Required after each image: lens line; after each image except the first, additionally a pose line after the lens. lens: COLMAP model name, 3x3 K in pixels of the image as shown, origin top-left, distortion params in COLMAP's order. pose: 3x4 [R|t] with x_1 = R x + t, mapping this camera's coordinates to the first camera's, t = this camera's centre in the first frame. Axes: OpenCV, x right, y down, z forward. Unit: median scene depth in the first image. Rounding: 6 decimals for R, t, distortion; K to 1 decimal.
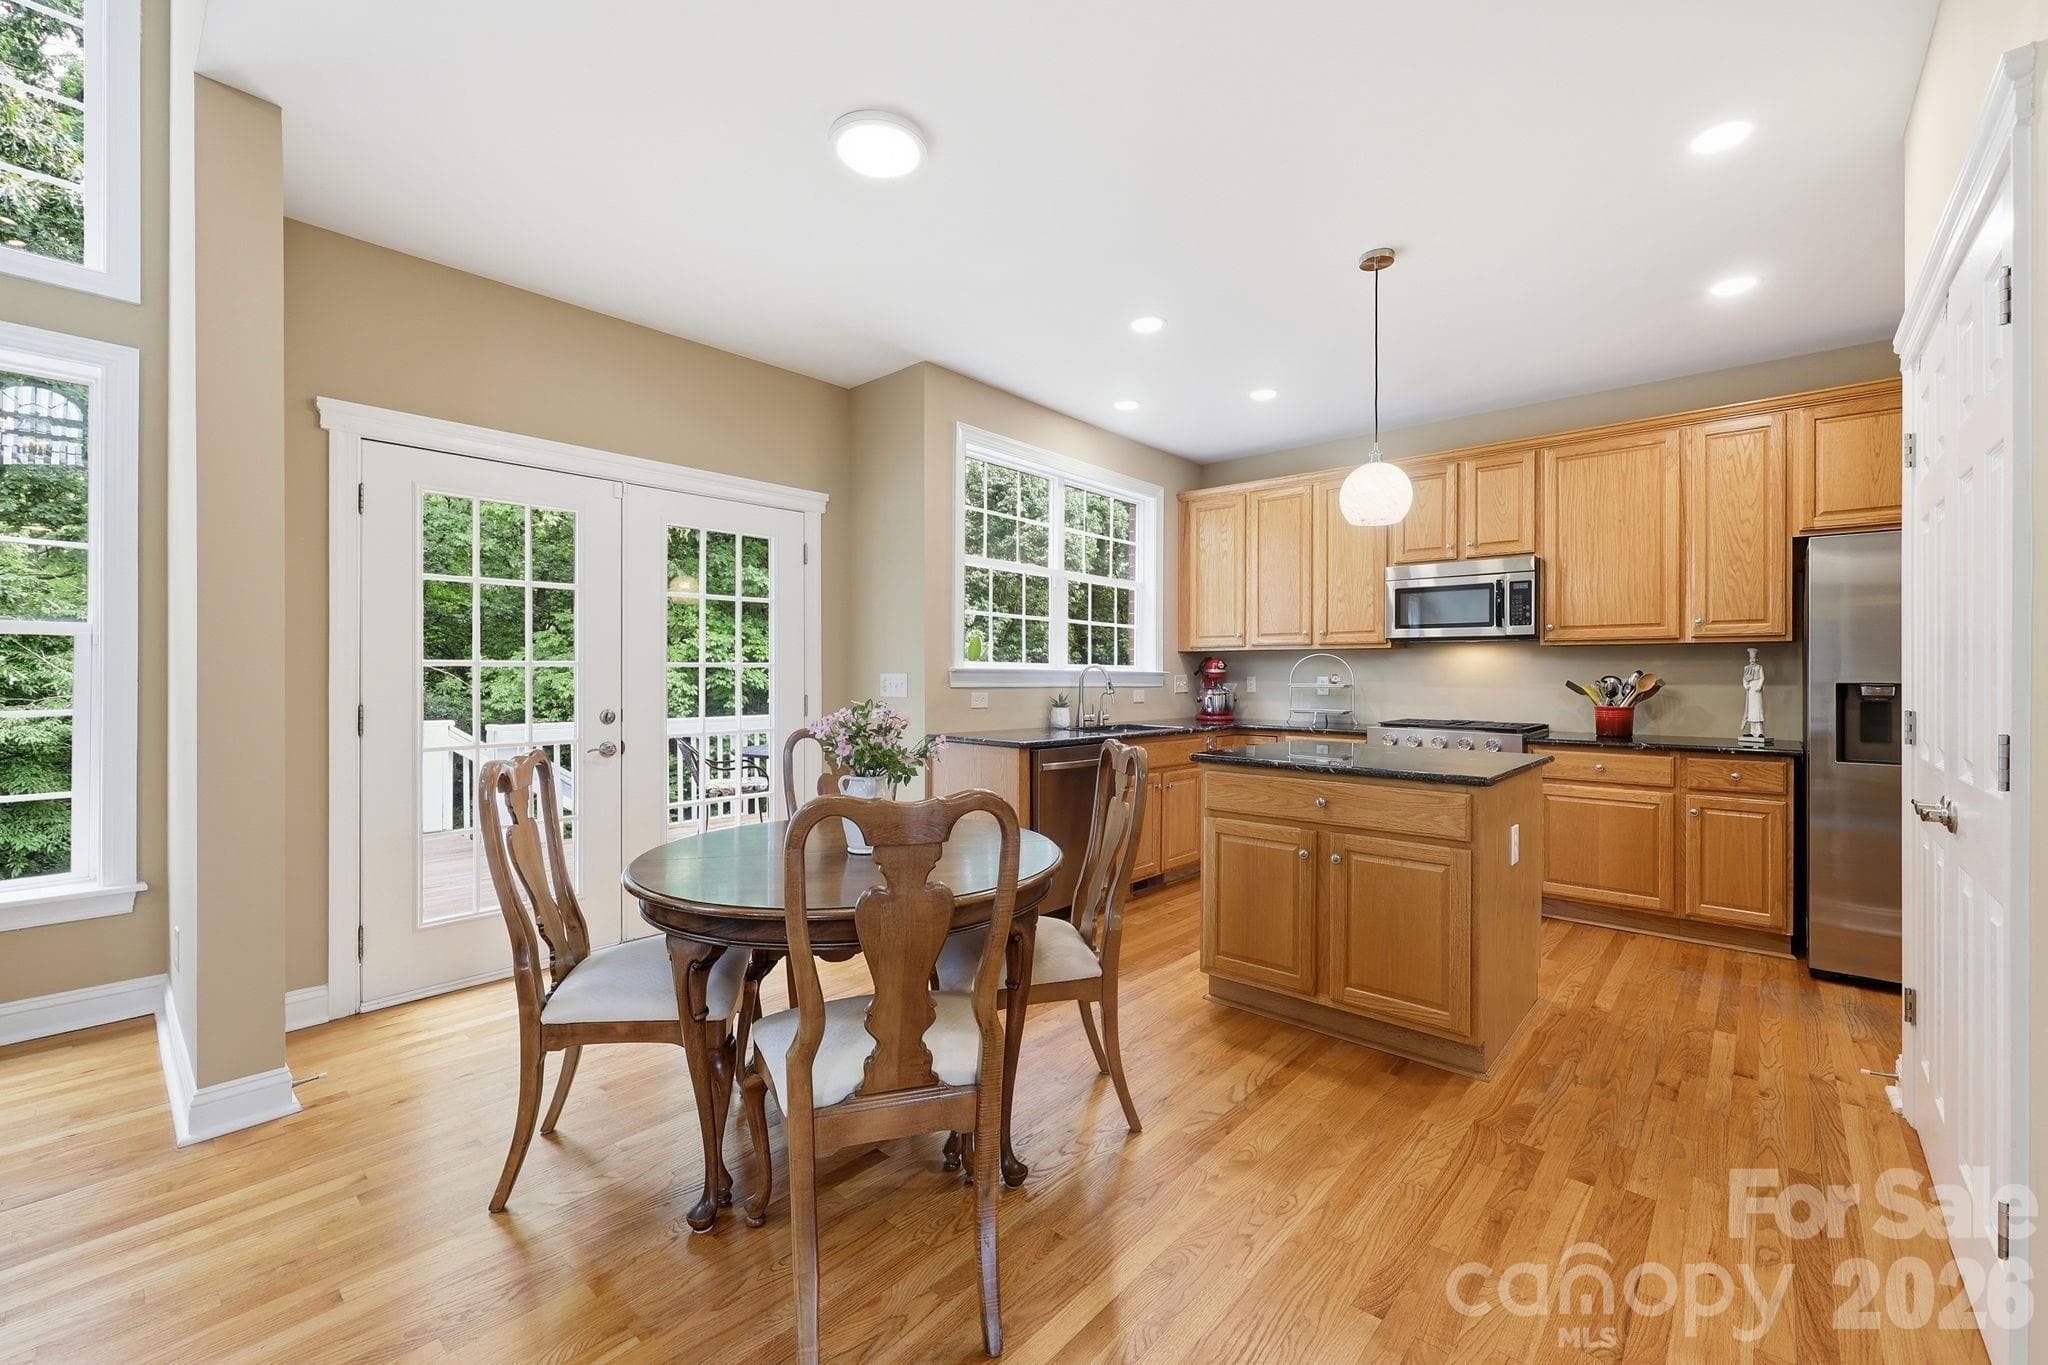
lens RADIAL K [[829.1, 0, 1030.0], [0, 829.1, 669.4], [0, 0, 1]] dist [0.000187, 0.000297]
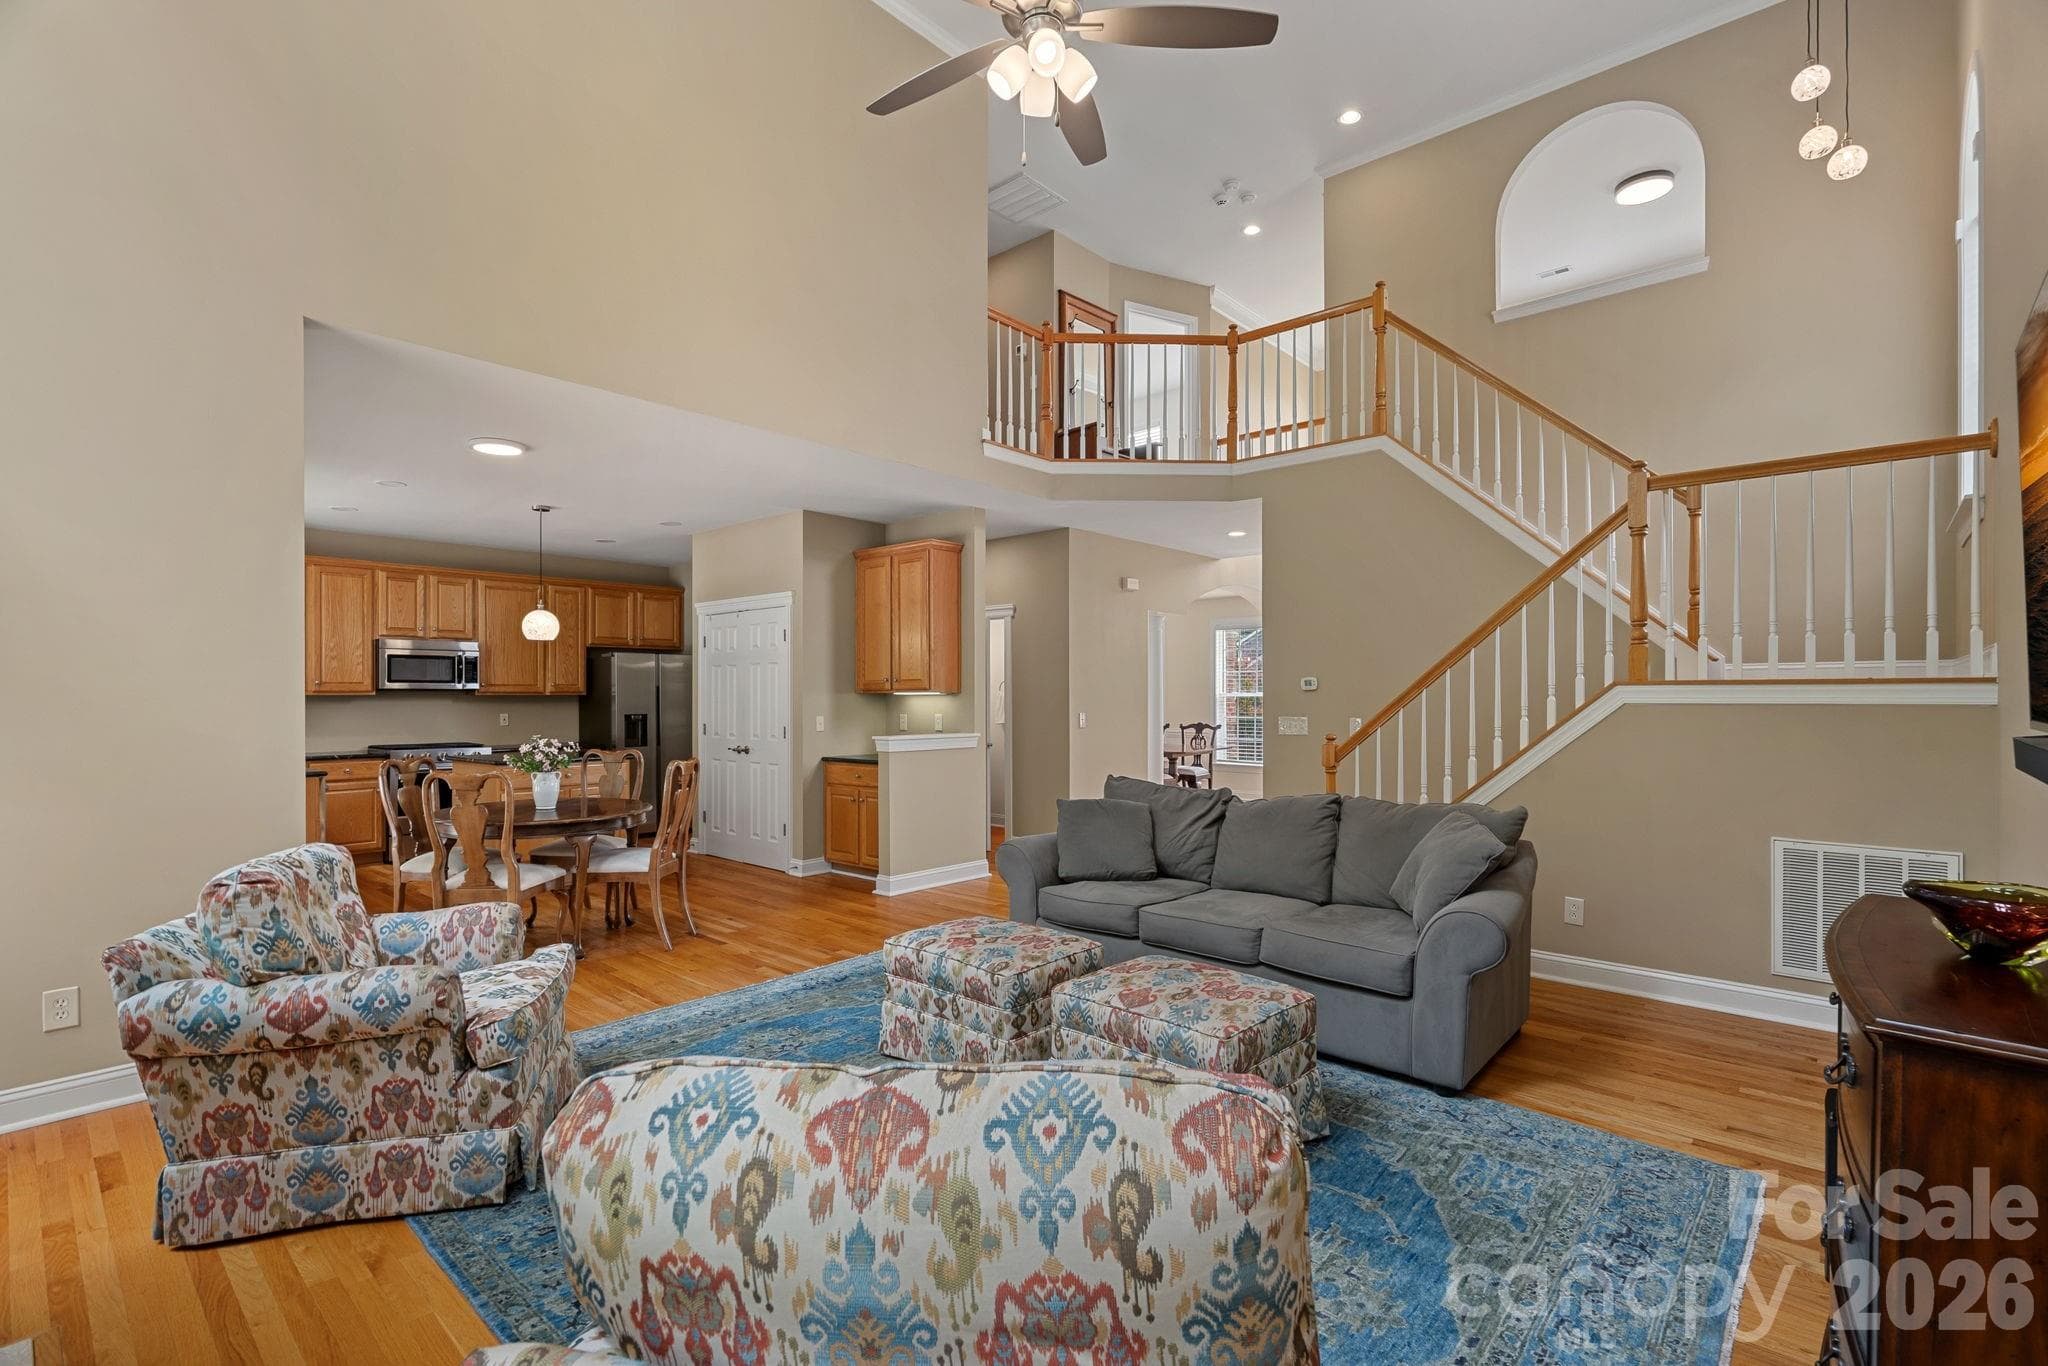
lens RADIAL K [[927.8, 0, 980.6], [0, 927.8, 695.1], [0, 0, 1]] dist [0.005115, 0.000402]
pose [[0.045191, 0.000236, 0.998978, -1.267104], [-0.001742, 0.999998, -0.000157, -0.031790], [-0.998977, -0.001733, 0.045192, -0.113590]]
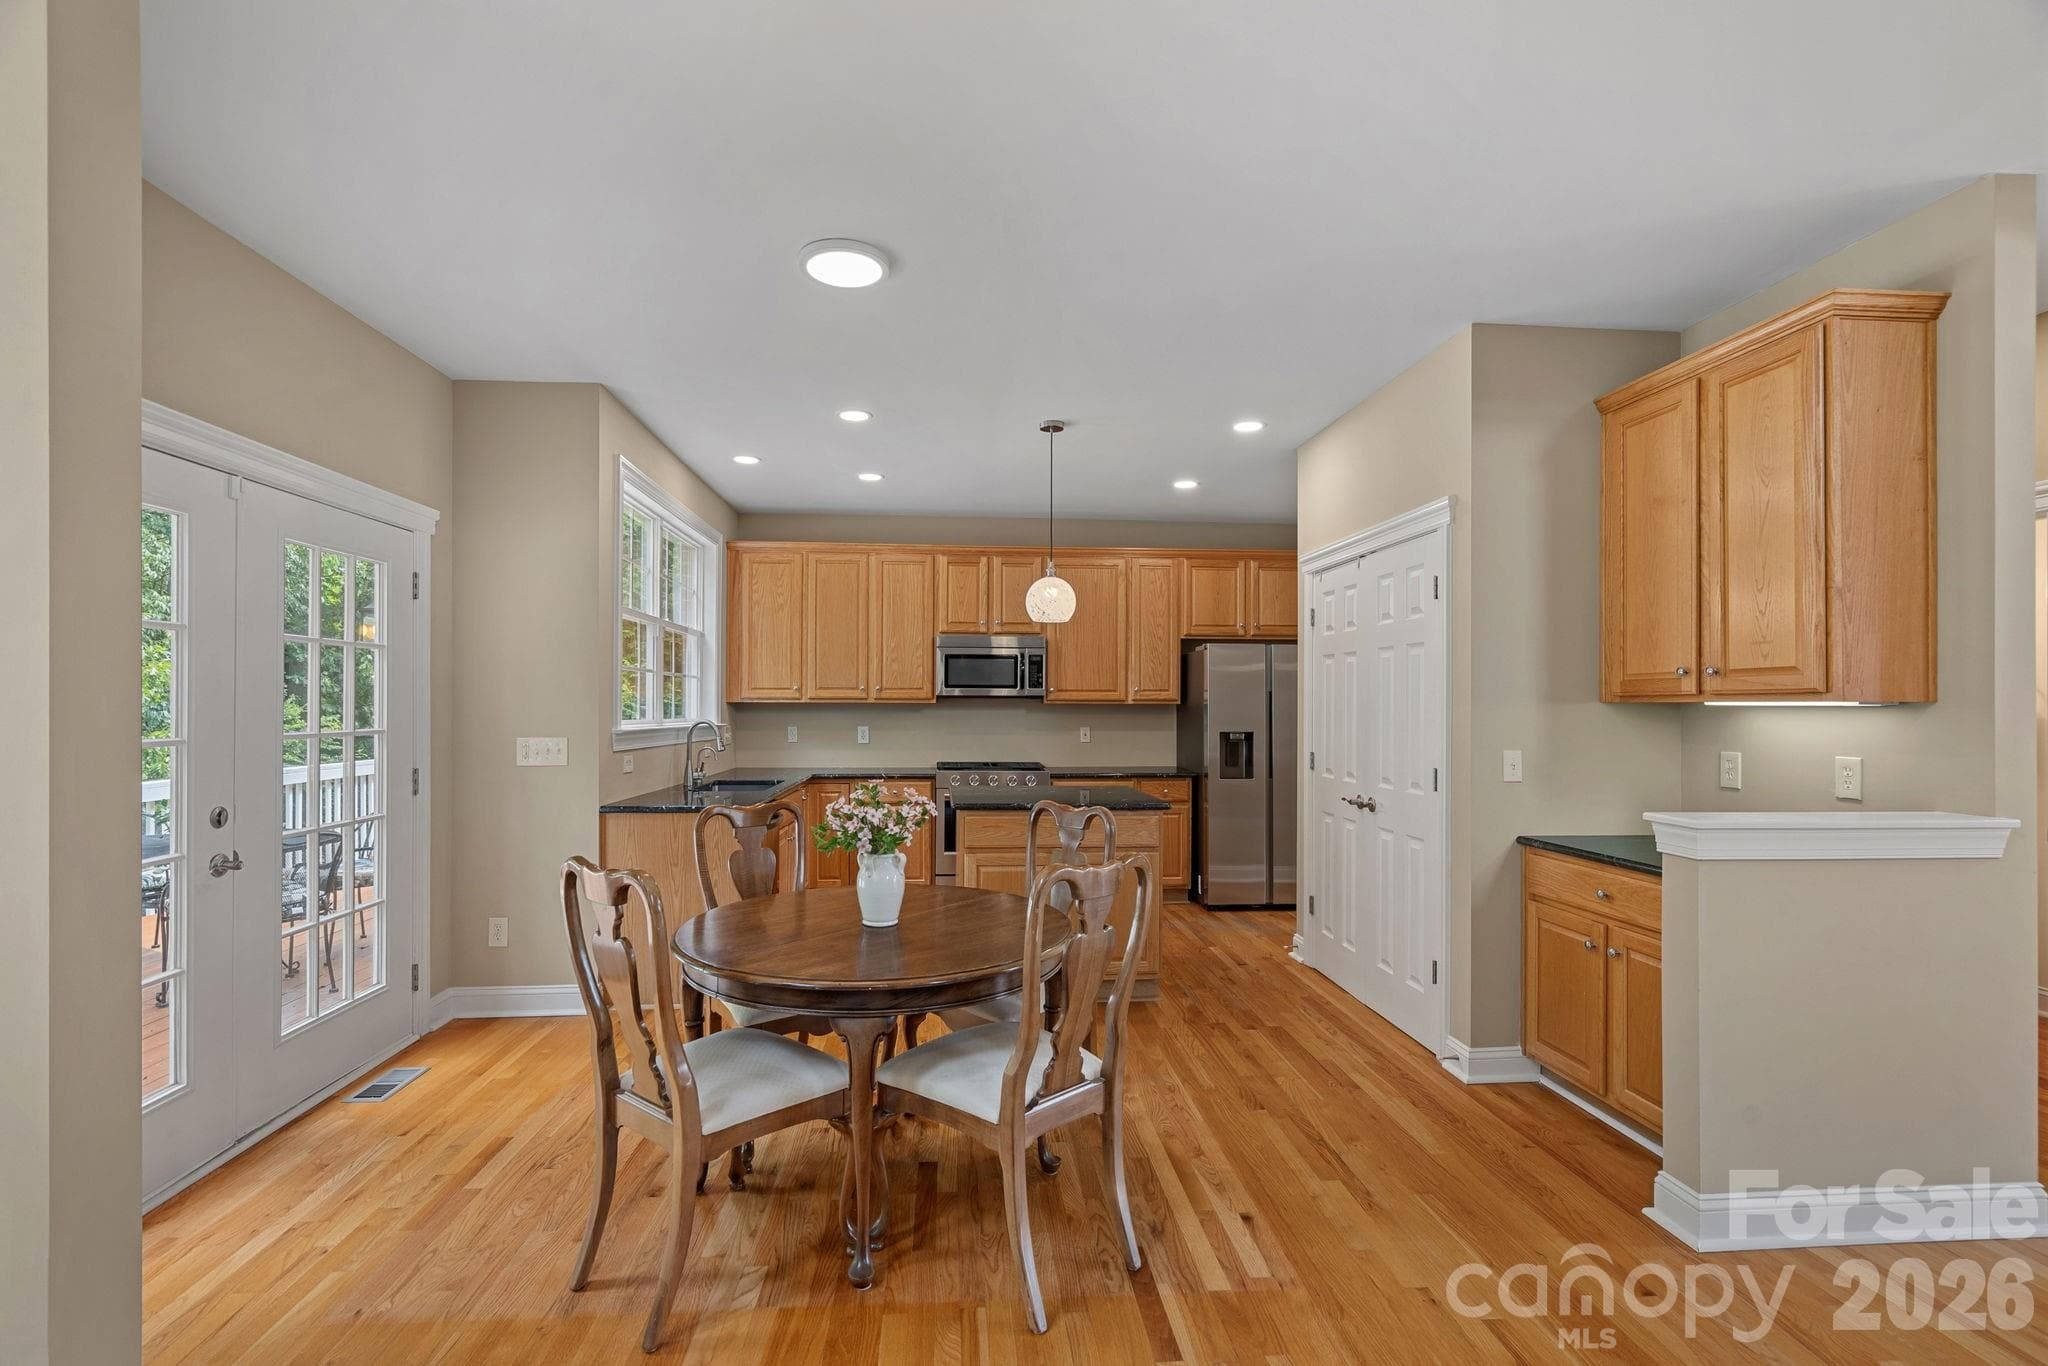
lens RADIAL K [[927.8, 0, 1011.4], [0, 927.8, 699.2], [0, 0, 1]] dist [0.005115, 0.000402]
pose [[0.695176, 0.004086, 0.718828, -0.512596], [-0.004435, 0.999989, -0.001396, -0.034843], [-0.718826, -0.002218, 0.695186, 0.000559]]
